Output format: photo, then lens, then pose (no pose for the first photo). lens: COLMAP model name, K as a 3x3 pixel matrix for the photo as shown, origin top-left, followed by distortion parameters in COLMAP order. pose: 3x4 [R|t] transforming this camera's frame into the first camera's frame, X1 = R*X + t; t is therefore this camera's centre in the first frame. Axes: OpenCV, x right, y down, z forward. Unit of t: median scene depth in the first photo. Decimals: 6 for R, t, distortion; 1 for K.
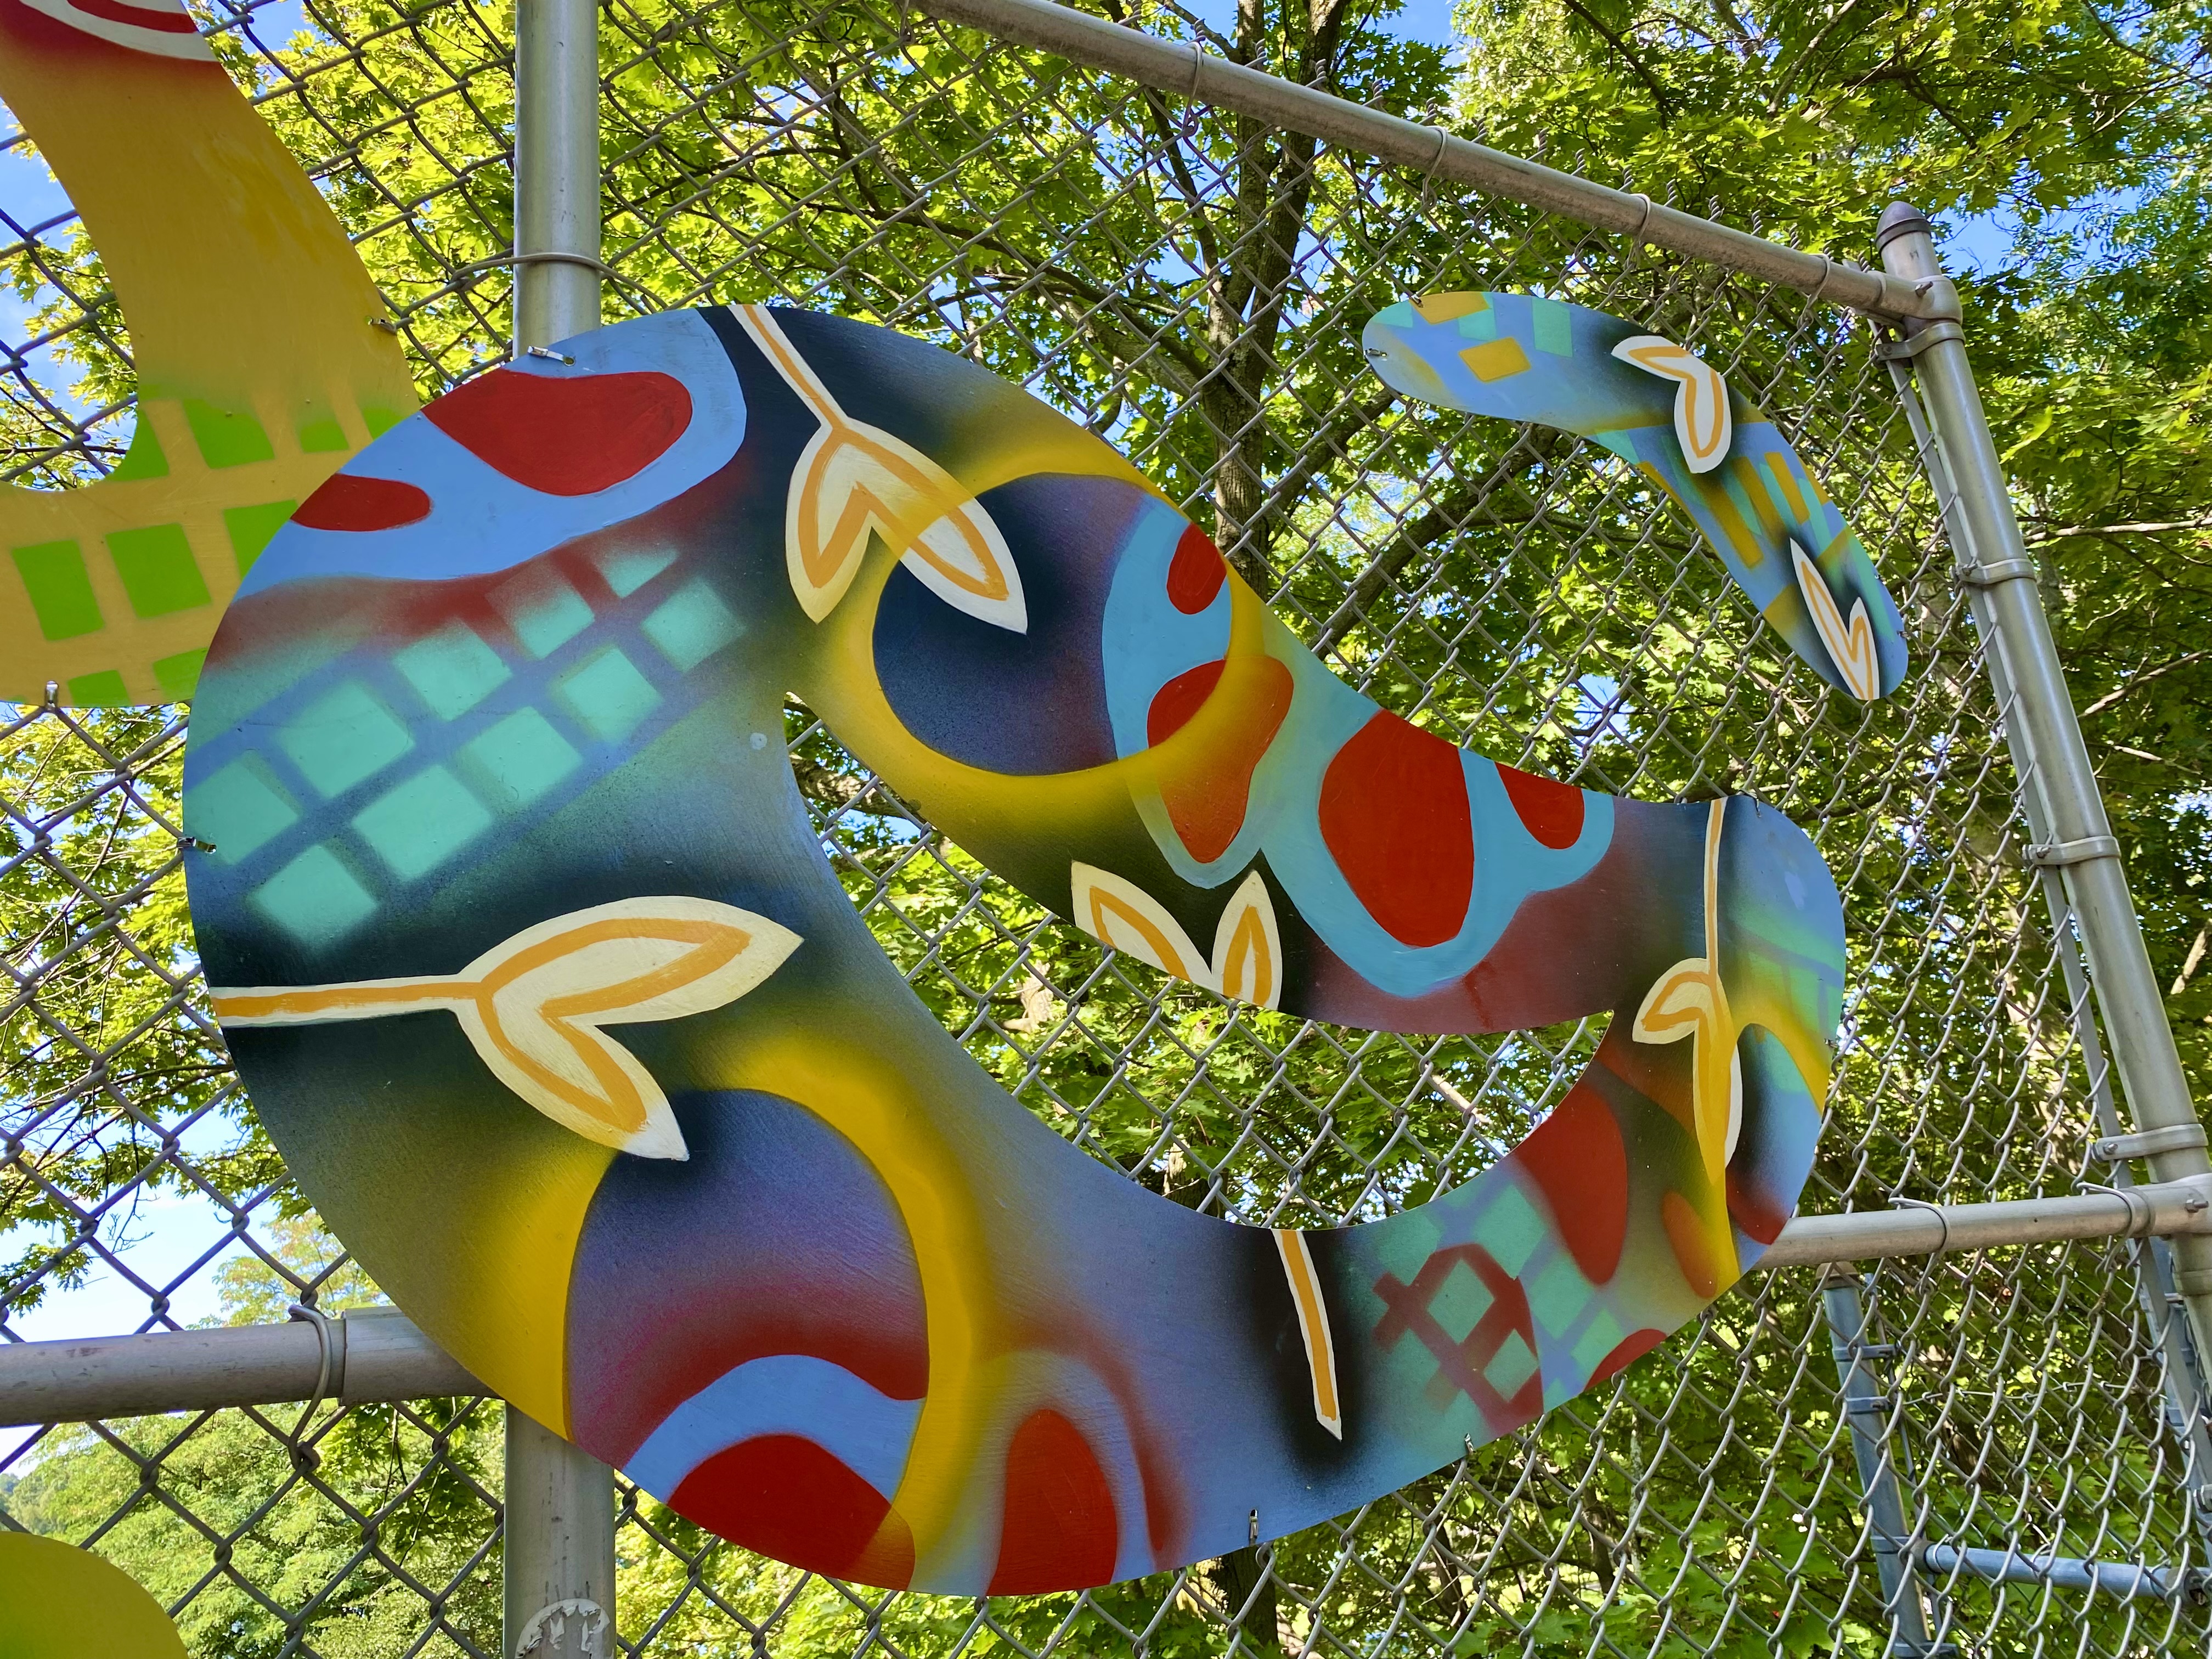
lens RADIAL K [[1637.1, 0, 1102.0], [0, 1637.1, 872.5], [0, 0, 1]] dist [0.025647, 0.000092]
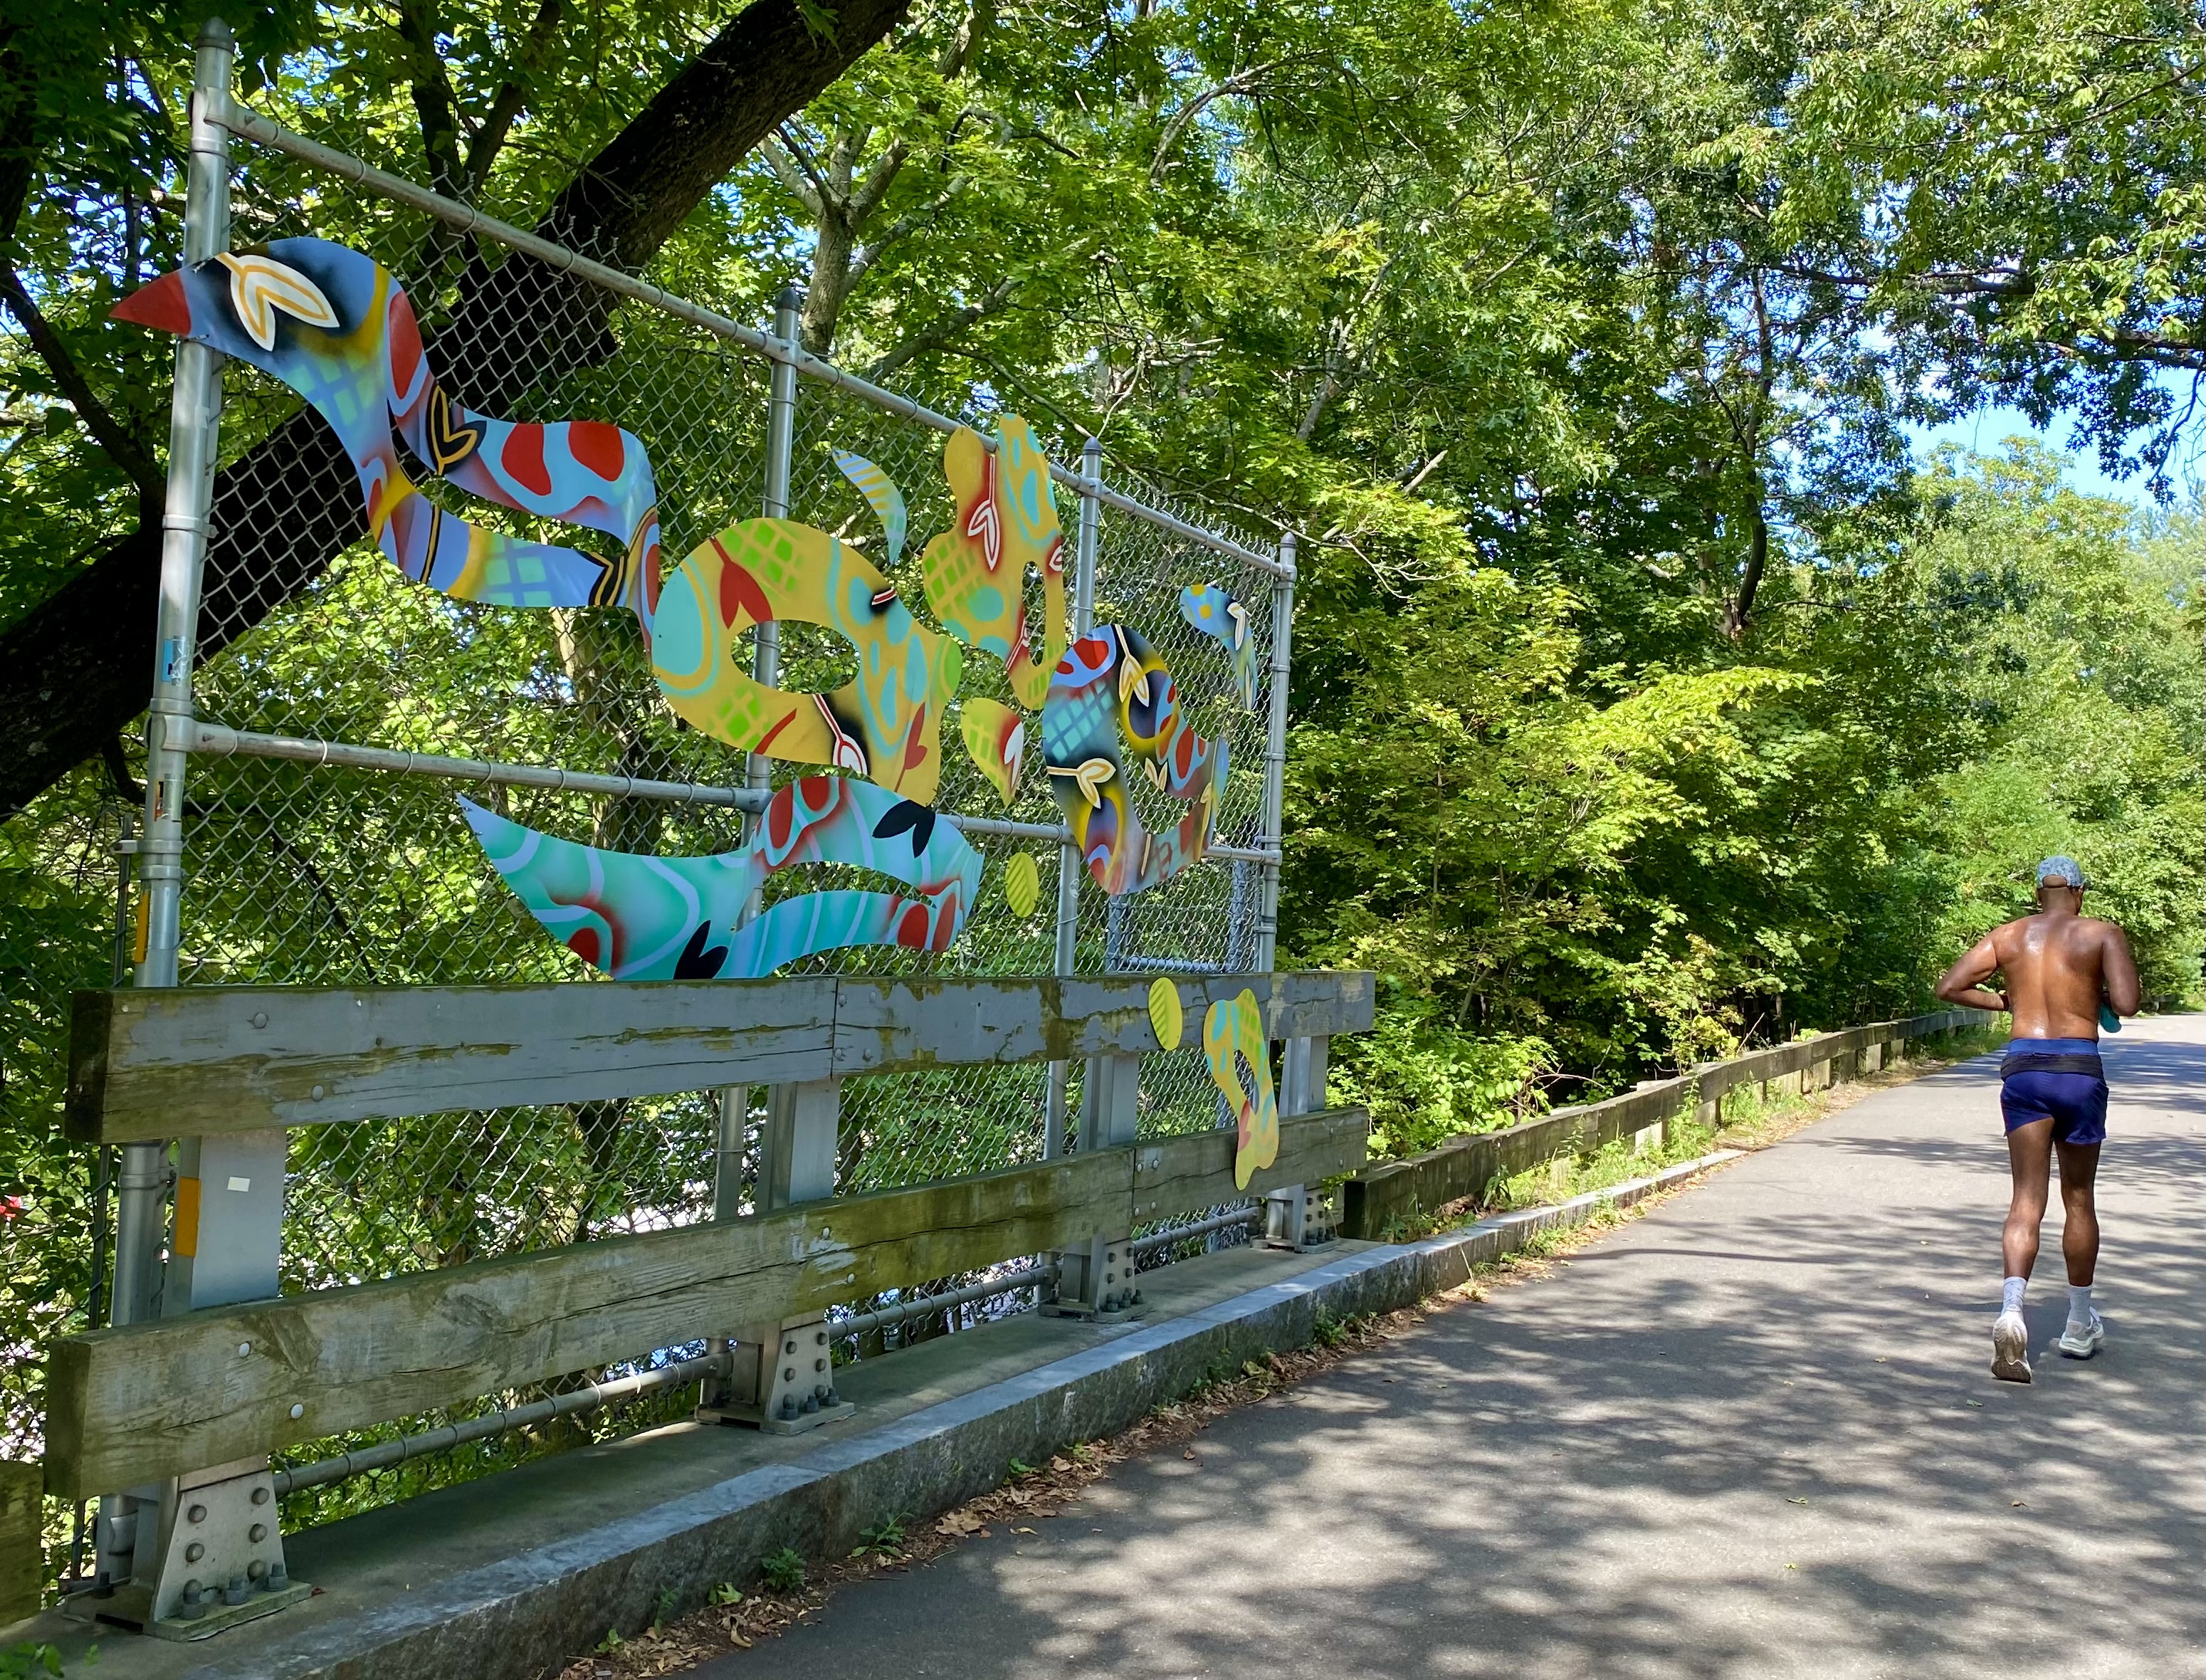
lens RADIAL K [[2054.3, 0, 1103.0], [0, 2054.3, 840.0], [0, 0, 1]] dist [0.050766, 0.009843]
pose [[0.811964, 0.164700, 0.559989, -3.776845], [-0.301918, 0.939567, 0.161431, -0.779270], [-0.499560, -0.300147, 0.812621, -4.294492]]
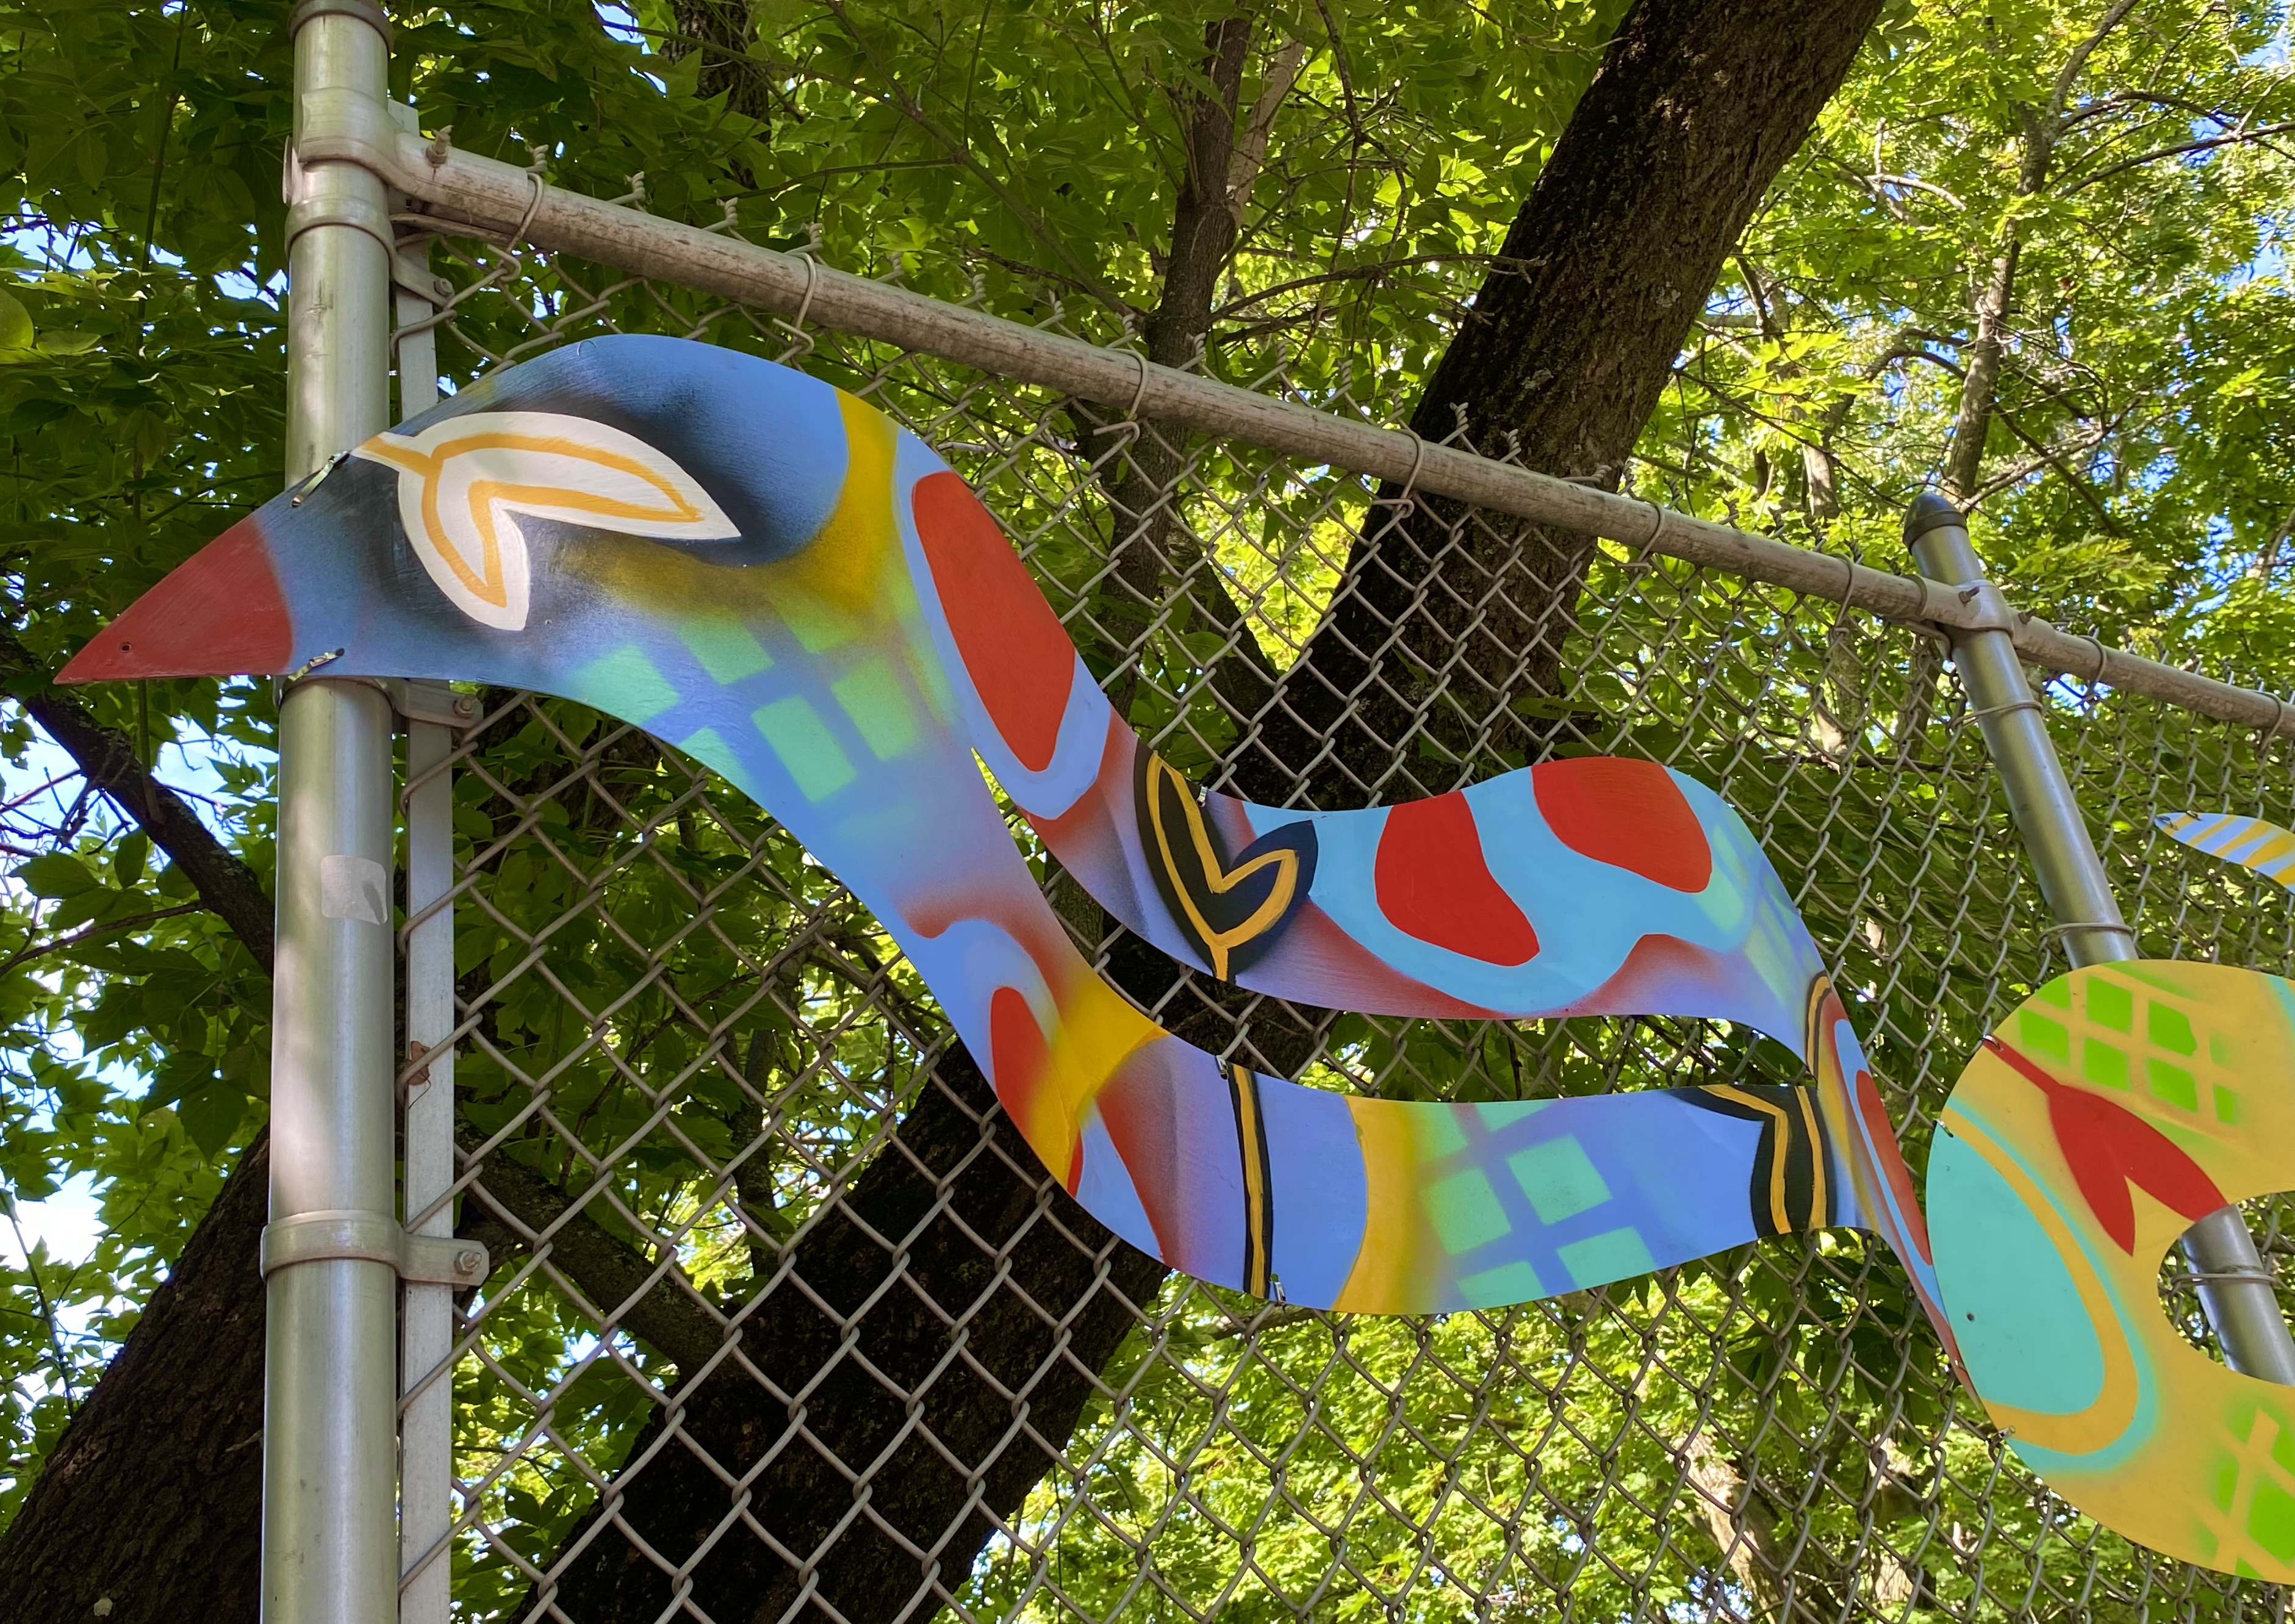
lens RADIAL K [[2115.0, 0, 1147.5], [0, 2115.0, 812.0], [0, 0, 1]] dist [-0.001286, -0.003379]
pose [[0.996777, -0.027276, 0.075447, -2.845489], [0.042962, 0.975700, -0.214859, -0.213950], [-0.067753, 0.217408, 0.973727, -1.586890]]
